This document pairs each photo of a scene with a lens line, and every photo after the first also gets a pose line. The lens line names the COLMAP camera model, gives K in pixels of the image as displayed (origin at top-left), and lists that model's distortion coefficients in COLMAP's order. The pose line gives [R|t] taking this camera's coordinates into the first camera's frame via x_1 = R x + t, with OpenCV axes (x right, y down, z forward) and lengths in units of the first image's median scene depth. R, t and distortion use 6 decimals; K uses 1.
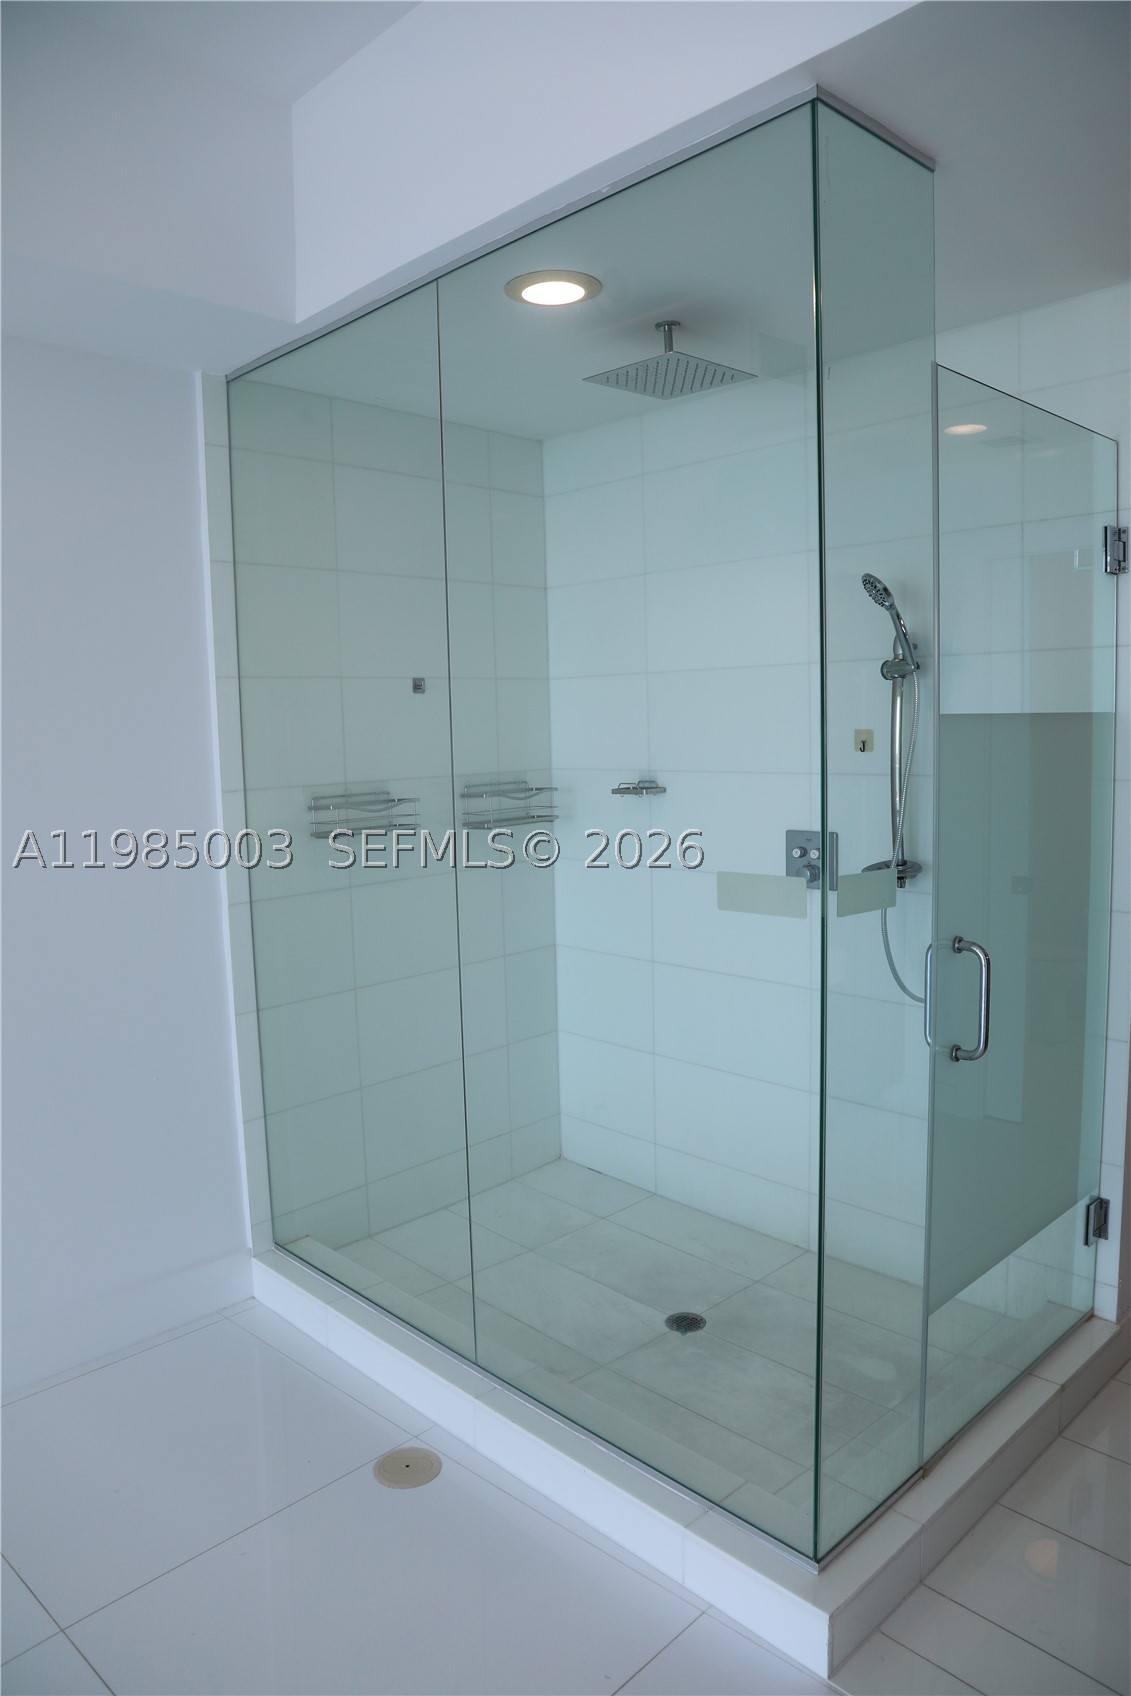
lens RADIAL K [[1198.3, 0, 565.5], [0, 1198.3, 848.0], [0, 0, 1]] dist [-0.001078, -0.000508]
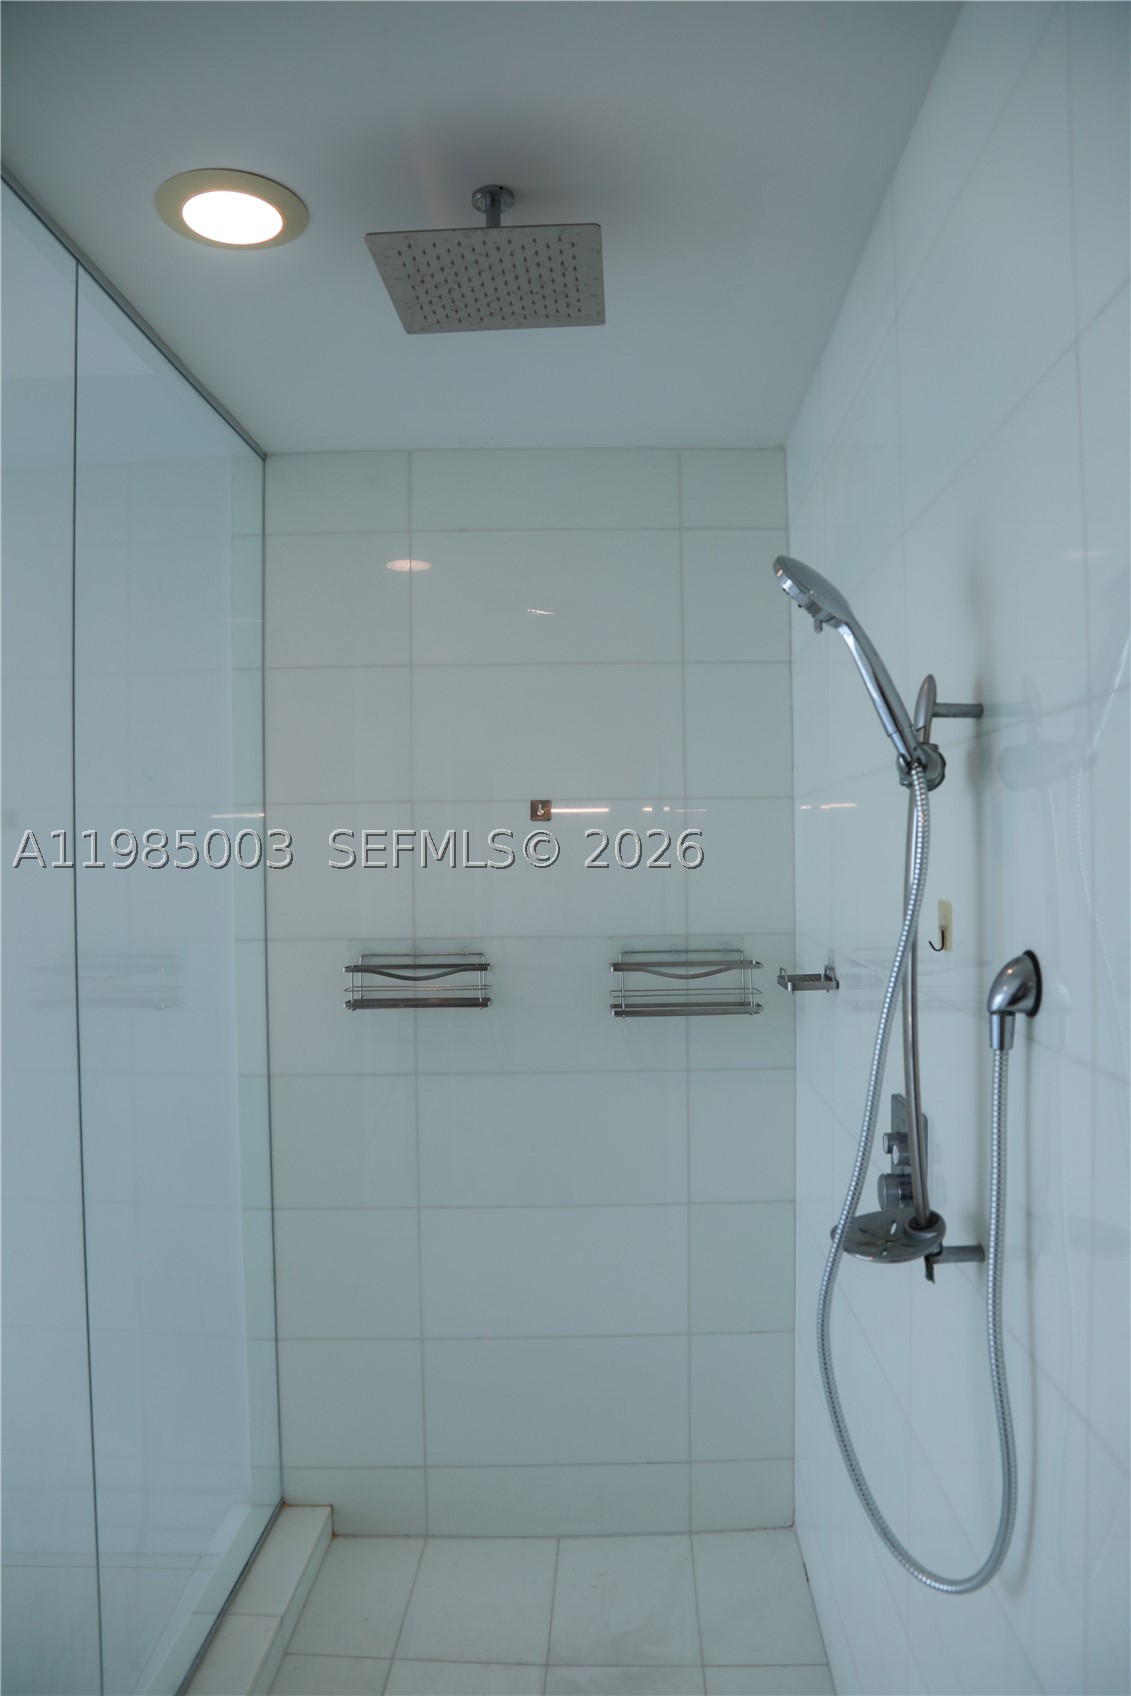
lens RADIAL K [[1198.3, 0, 565.5], [0, 1198.3, 848.0], [0, 0, 1]] dist [-0.001078, -0.000508]
pose [[0.696809, 0.013191, -0.717136, 0.431012], [-0.082888, 0.994613, -0.062243, -0.071954], [0.712451, 0.102813, 0.694149, 0.531276]]
